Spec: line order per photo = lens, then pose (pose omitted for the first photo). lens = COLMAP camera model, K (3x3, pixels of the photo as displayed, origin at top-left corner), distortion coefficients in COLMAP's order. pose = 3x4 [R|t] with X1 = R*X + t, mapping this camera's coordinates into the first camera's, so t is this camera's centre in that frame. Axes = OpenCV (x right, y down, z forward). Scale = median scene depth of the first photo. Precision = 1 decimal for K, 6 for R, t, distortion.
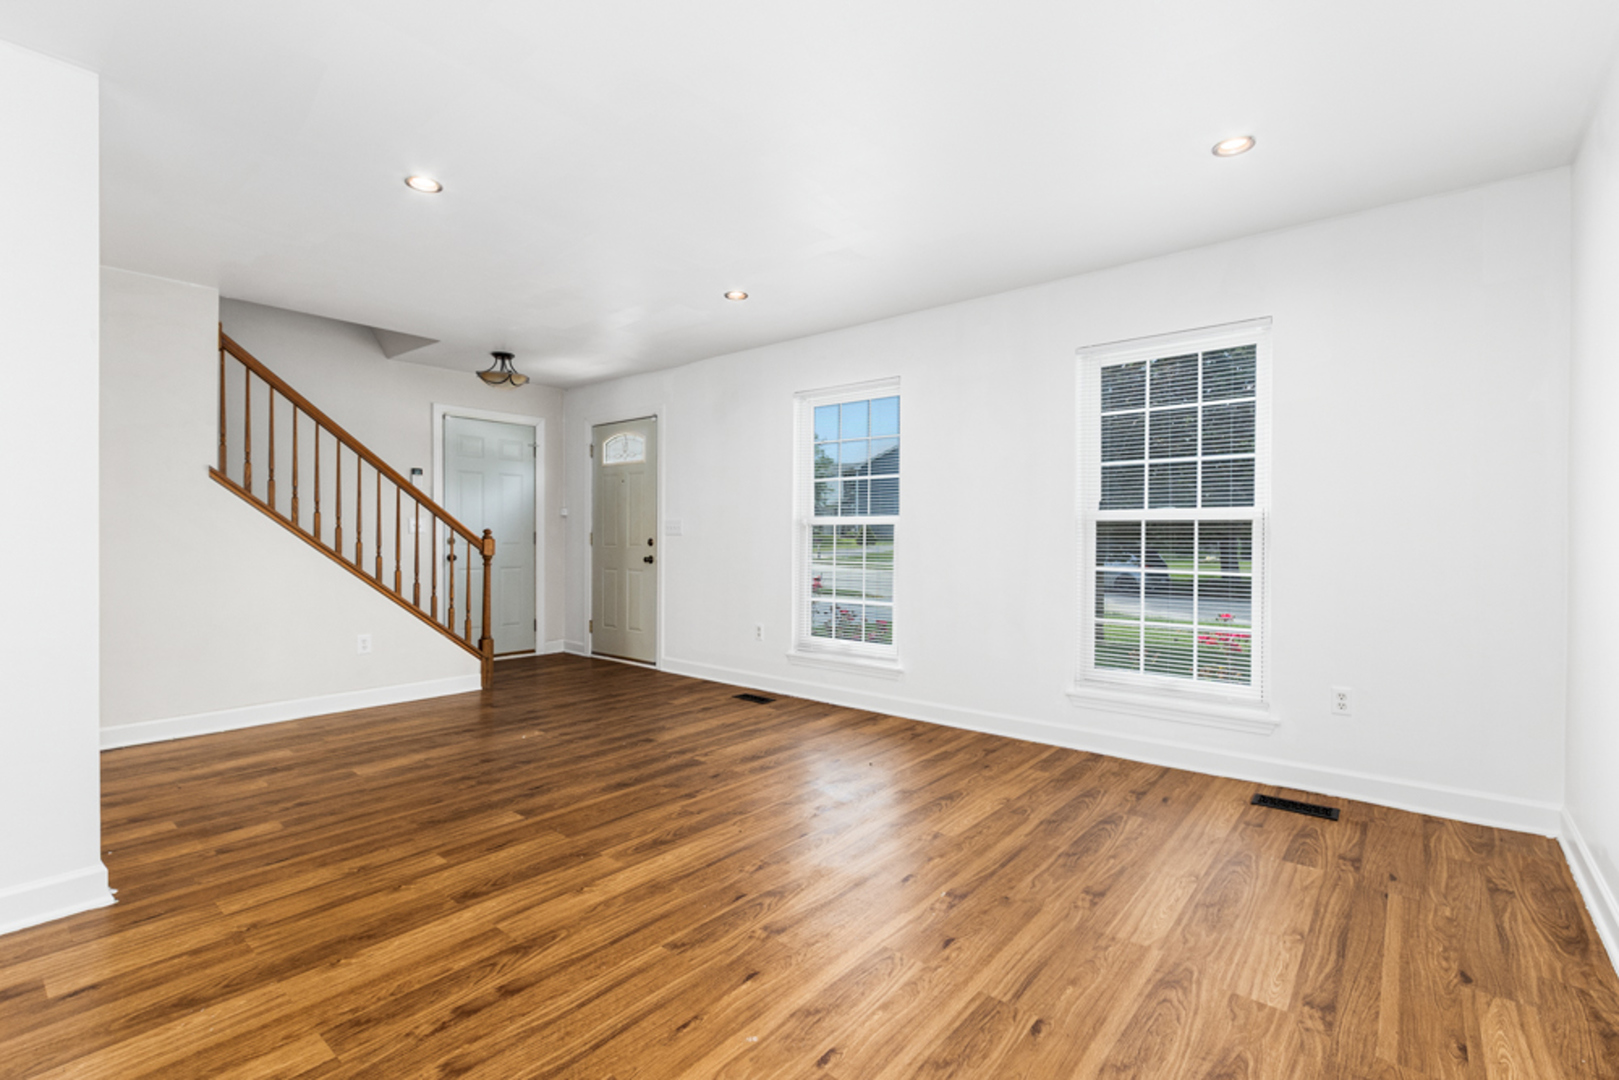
lens RADIAL K [[729.2, 0, 784.8], [0, 729.2, 539.5], [0, 0, 1]] dist [0.000459, -0.000413]
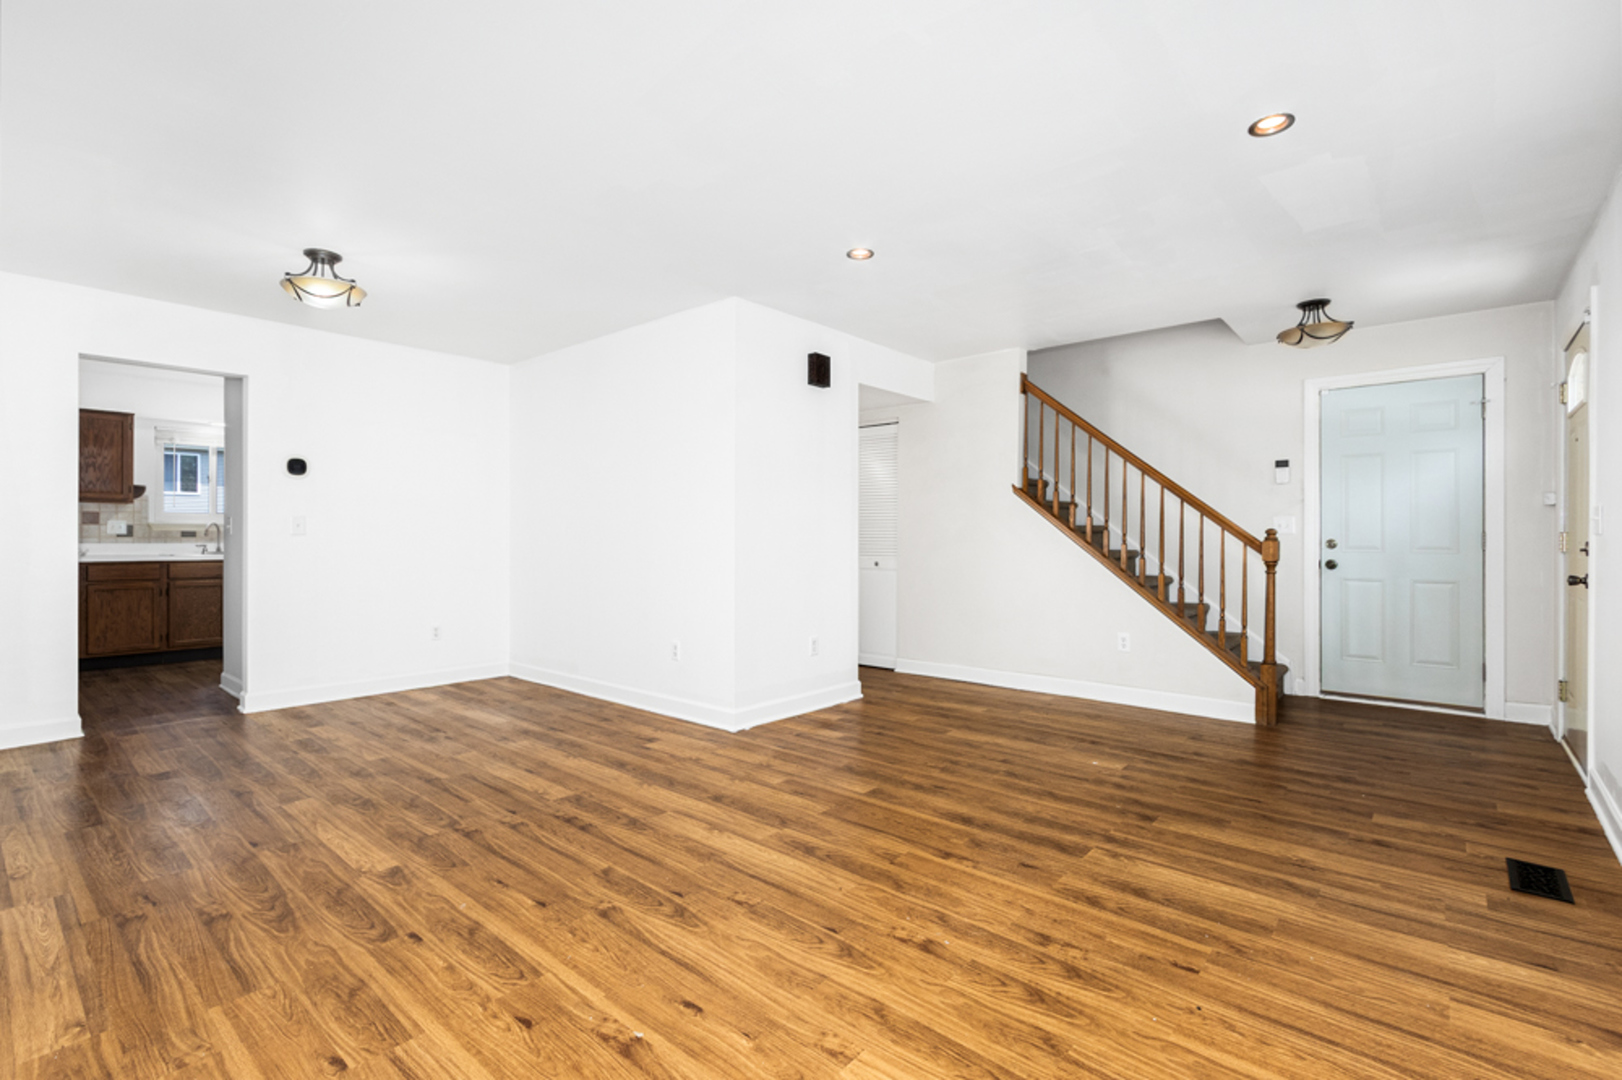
lens RADIAL K [[723.2, 0, 818.0], [0, 723.2, 537.3], [0, 0, 1]] dist [0.003231, -0.000044]
pose [[0.014061, -0.001607, -0.999900, 0.800255], [-0.004629, 0.999988, -0.001672, -0.002364], [0.999890, 0.004652, 0.014053, 0.997074]]
